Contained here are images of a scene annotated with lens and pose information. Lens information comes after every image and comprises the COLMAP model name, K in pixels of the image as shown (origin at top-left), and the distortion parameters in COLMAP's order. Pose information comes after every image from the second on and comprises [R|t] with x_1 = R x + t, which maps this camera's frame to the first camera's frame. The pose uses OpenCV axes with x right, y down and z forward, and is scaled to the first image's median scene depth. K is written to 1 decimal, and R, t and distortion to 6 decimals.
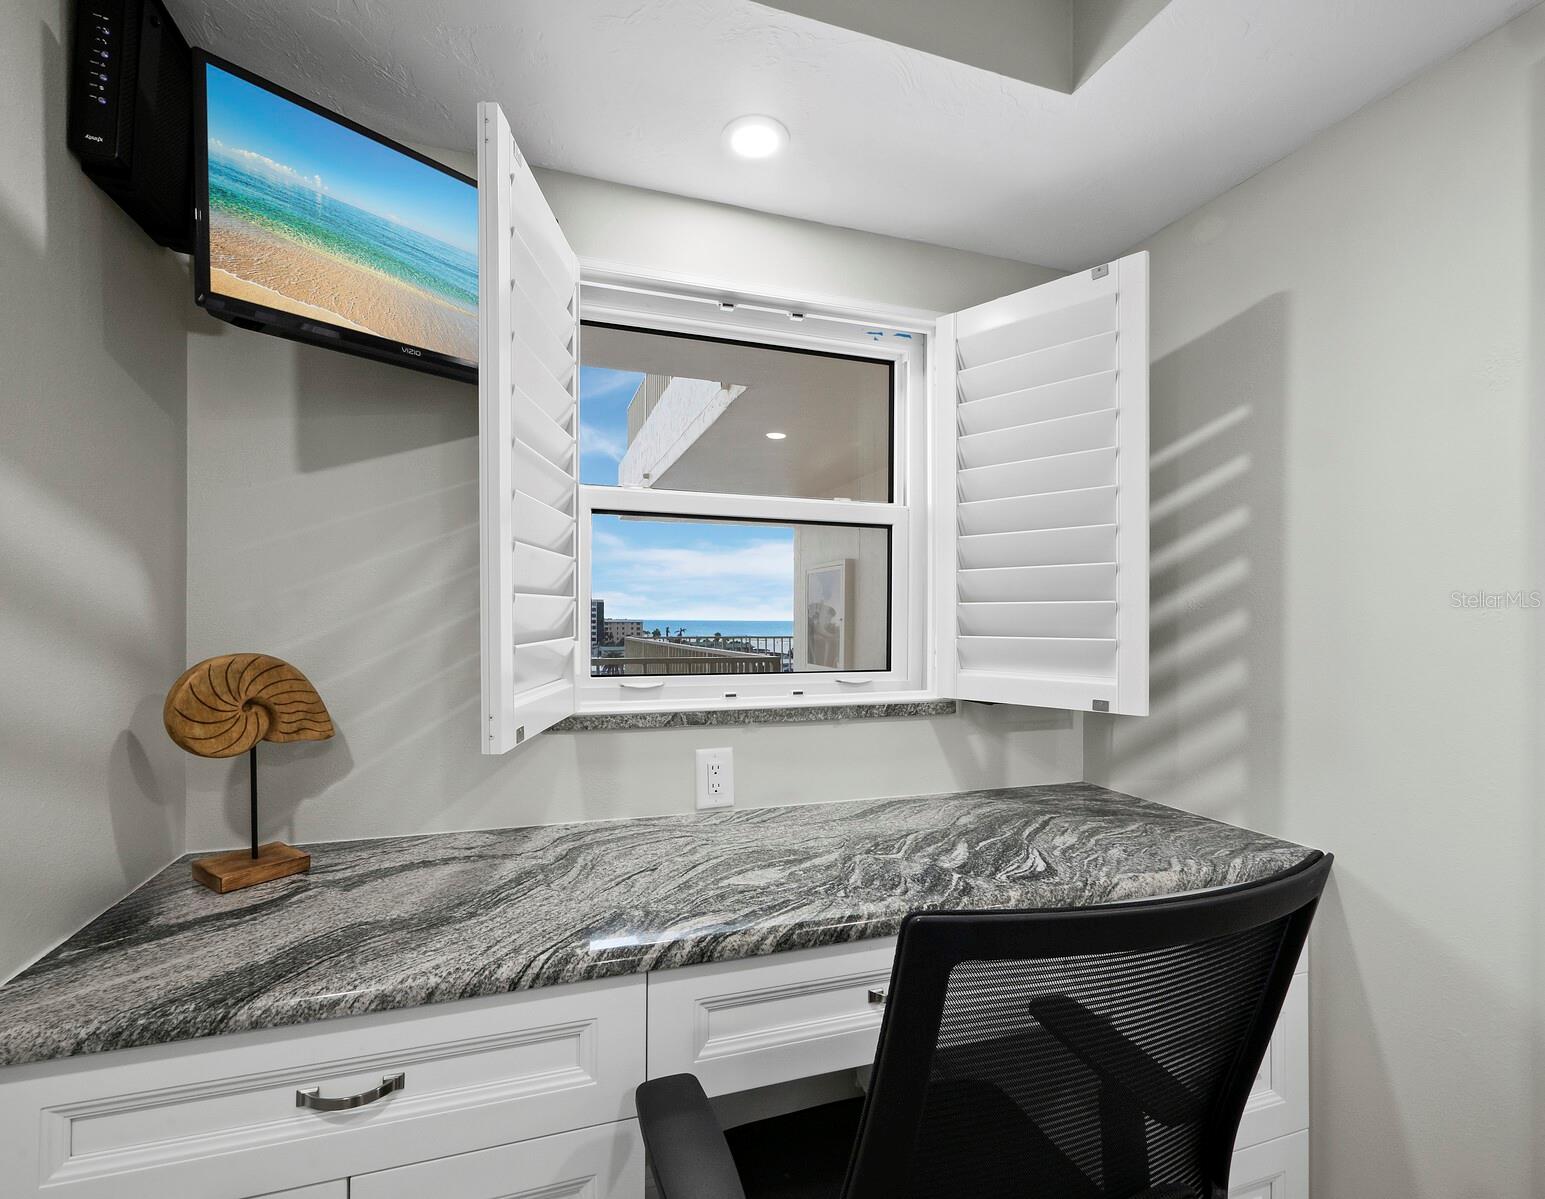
lens RADIAL K [[657.6, 0, 705.4], [0, 657.6, 640.3], [0, 0, 1]] dist [0.001066, -0.000114]
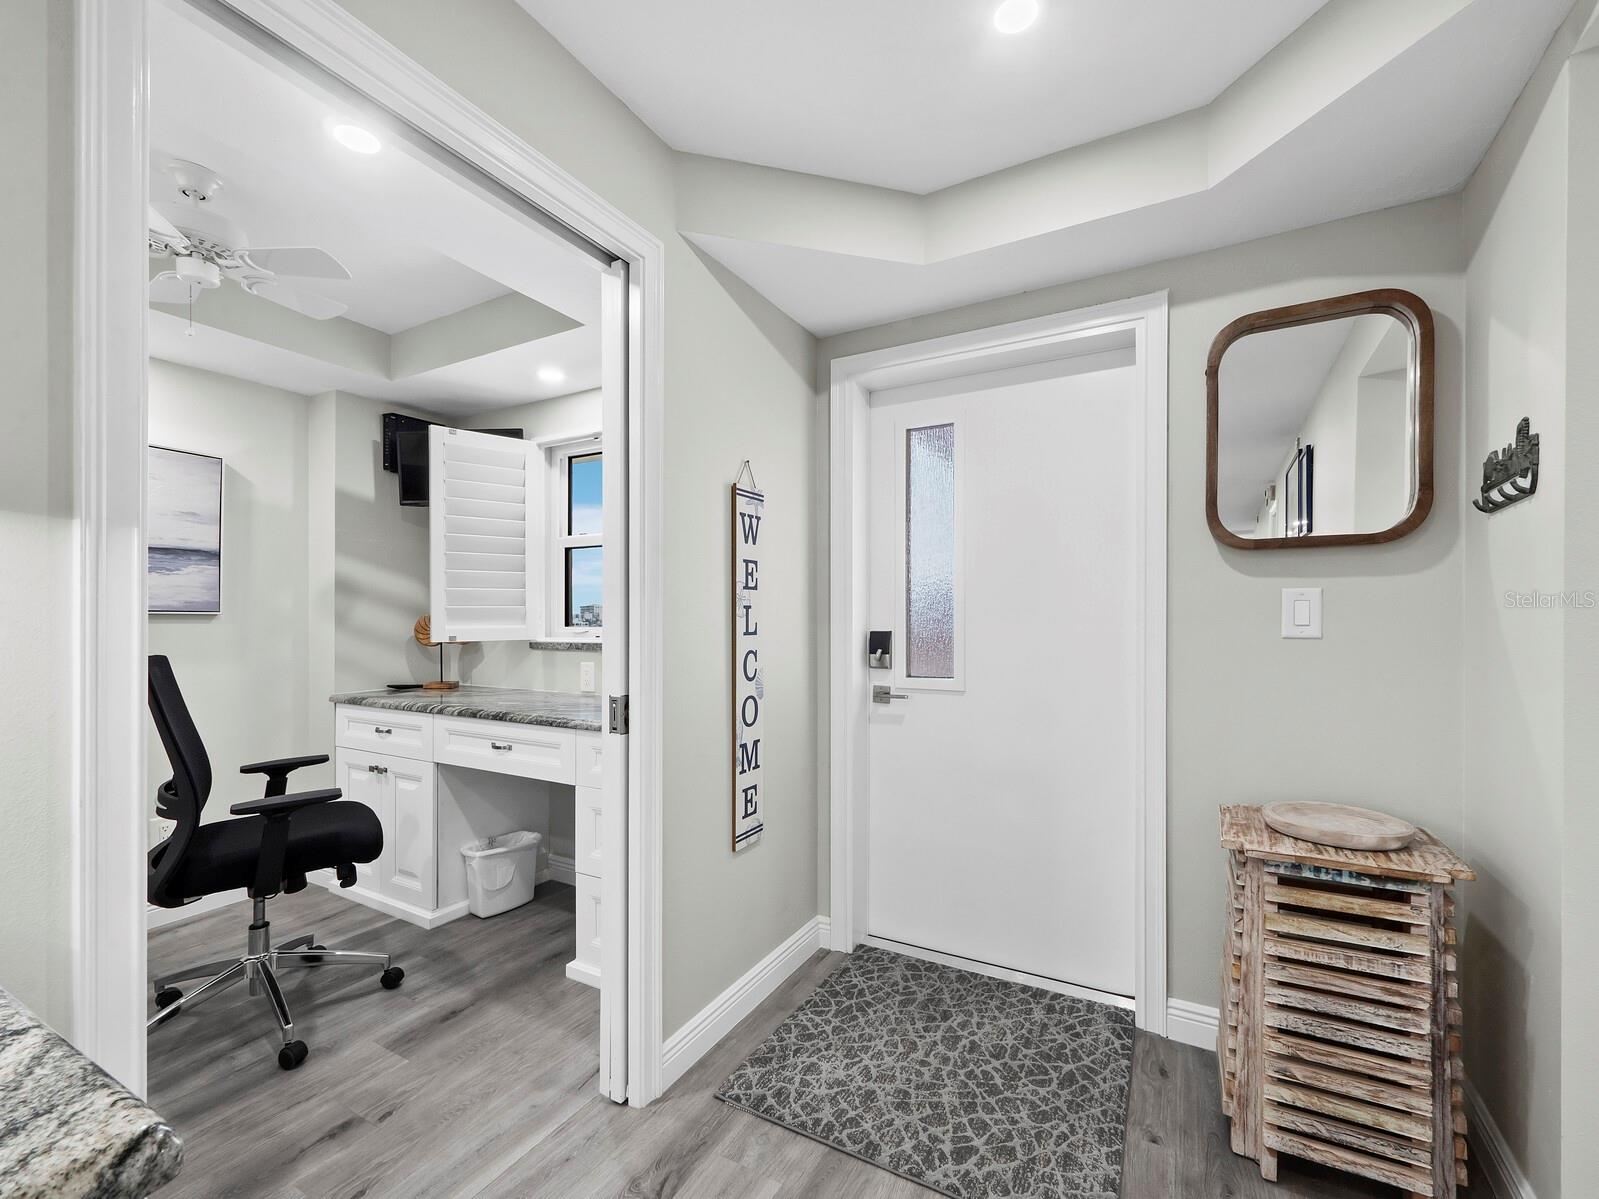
lens RADIAL K [[688.8, 0, 790.6], [0, 688.8, 614.9], [0, 0, 1]] dist [-0.000156, 0.000196]
pose [[0.693332, -0.003468, -0.720610, 2.020827], [-0.005618, 0.999932, -0.010218, 0.039445], [0.720596, 0.011133, 0.693266, -0.014071]]
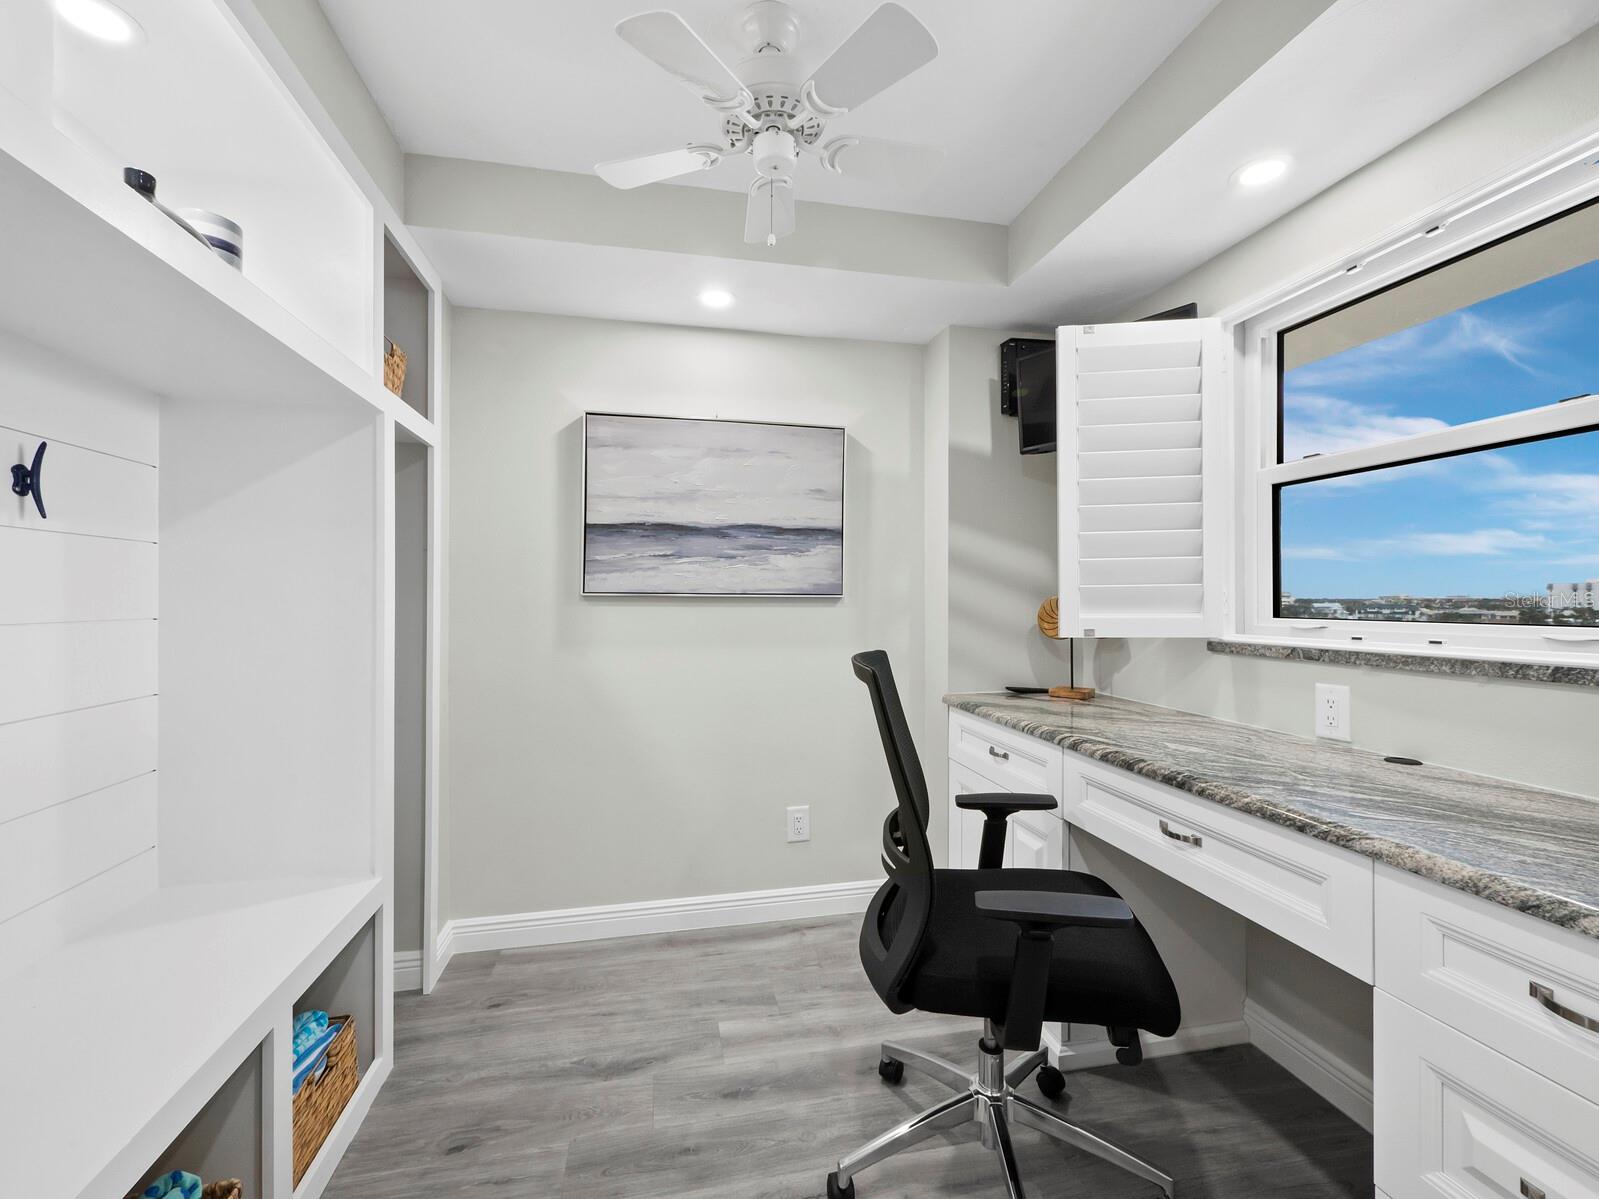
lens RADIAL K [[685.0, 0, 800.7], [0, 685.0, 599.9], [0, 0, 1]] dist [0.000697, 0.000334]
pose [[-0.070521, 0.003201, -0.997505, 1.251240], [-0.008015, 0.999961, 0.003776, 0.026918], [0.997478, 0.008262, -0.070492, 0.202382]]
